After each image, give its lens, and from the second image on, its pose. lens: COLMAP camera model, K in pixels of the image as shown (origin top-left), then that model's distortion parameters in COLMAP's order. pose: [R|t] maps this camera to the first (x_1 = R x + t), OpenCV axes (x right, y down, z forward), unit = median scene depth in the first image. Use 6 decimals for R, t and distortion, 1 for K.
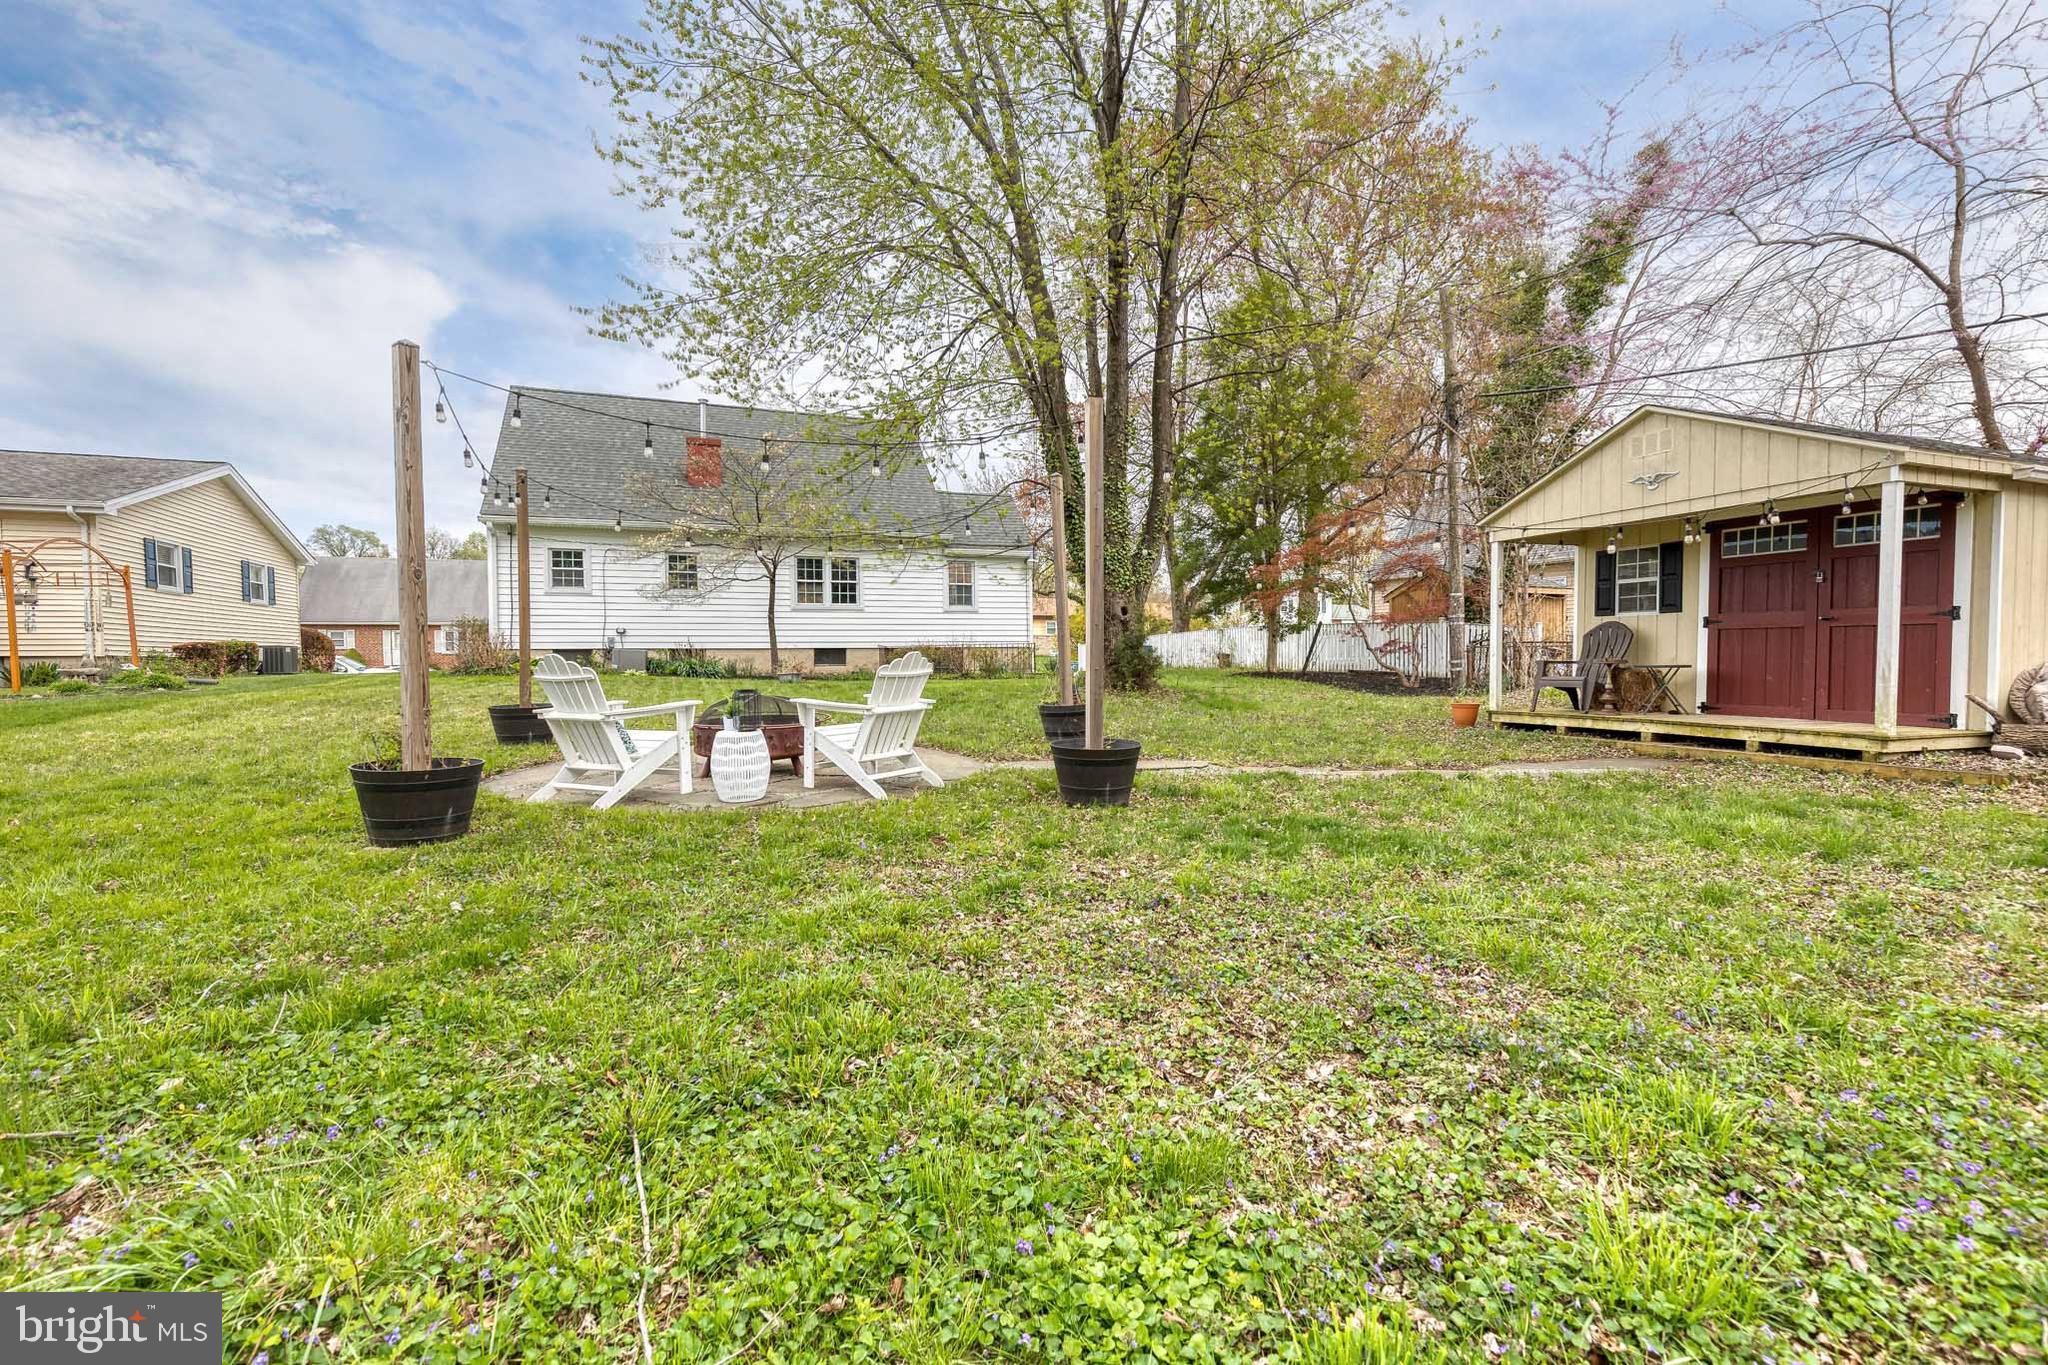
lens RADIAL K [[938.1, 0, 1035.5], [0, 938.1, 686.1], [0, 0, 1]] dist [0.011840, -0.000085]
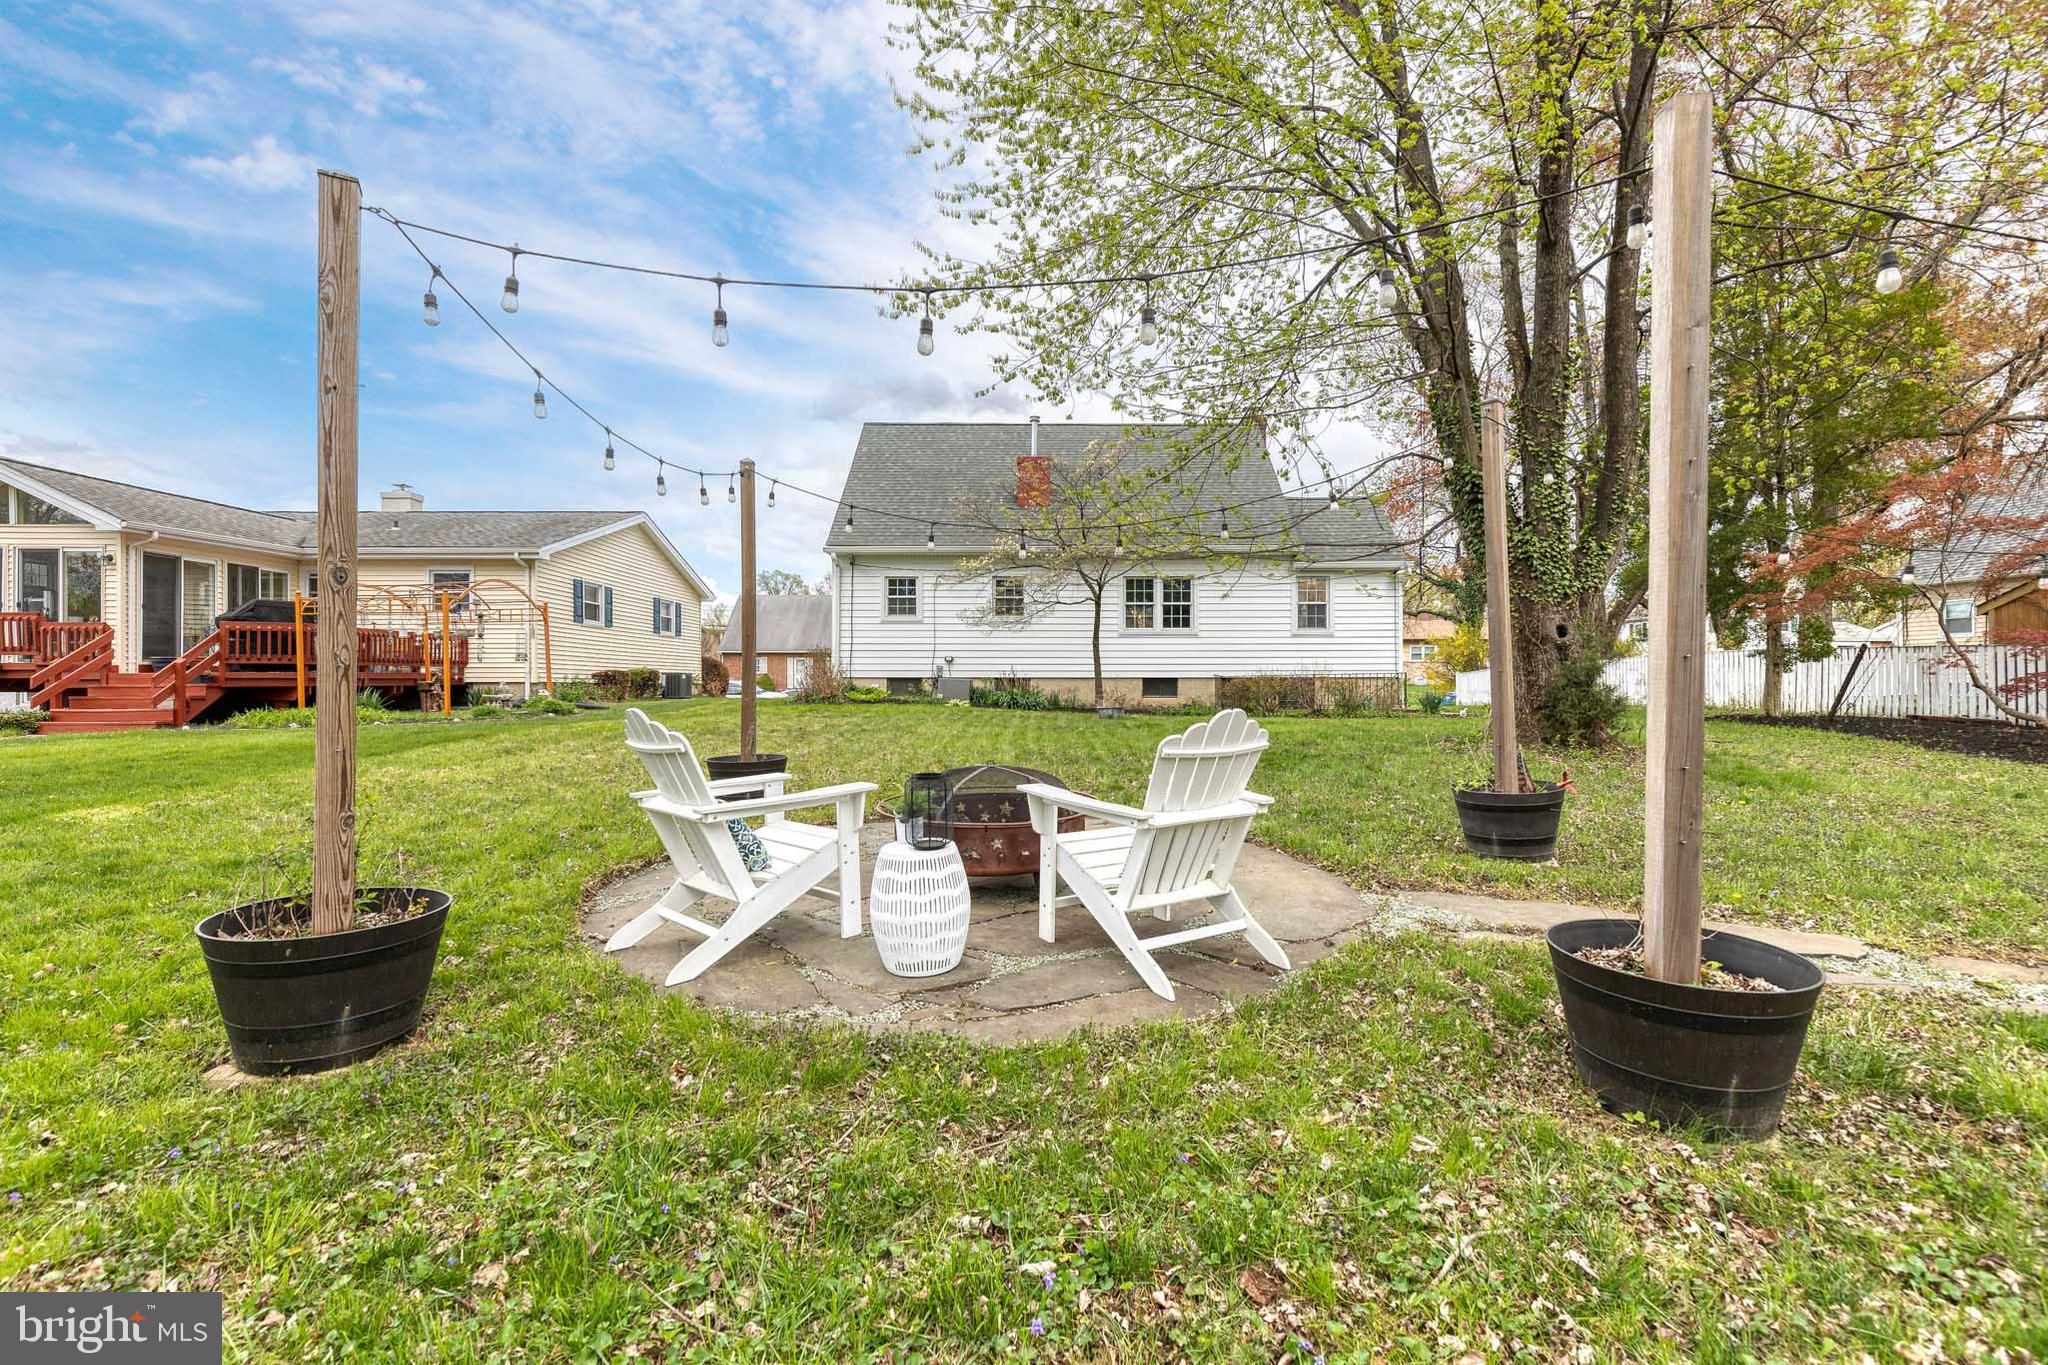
lens RADIAL K [[938.1, 0, 1035.5], [0, 938.1, 686.1], [0, 0, 1]] dist [0.011840, -0.000085]
pose [[0.934779, 0.008812, -0.355121, -0.012693], [-0.018467, 0.999546, -0.023806, -0.009538], [0.354750, 0.028811, 0.934517, 0.129637]]
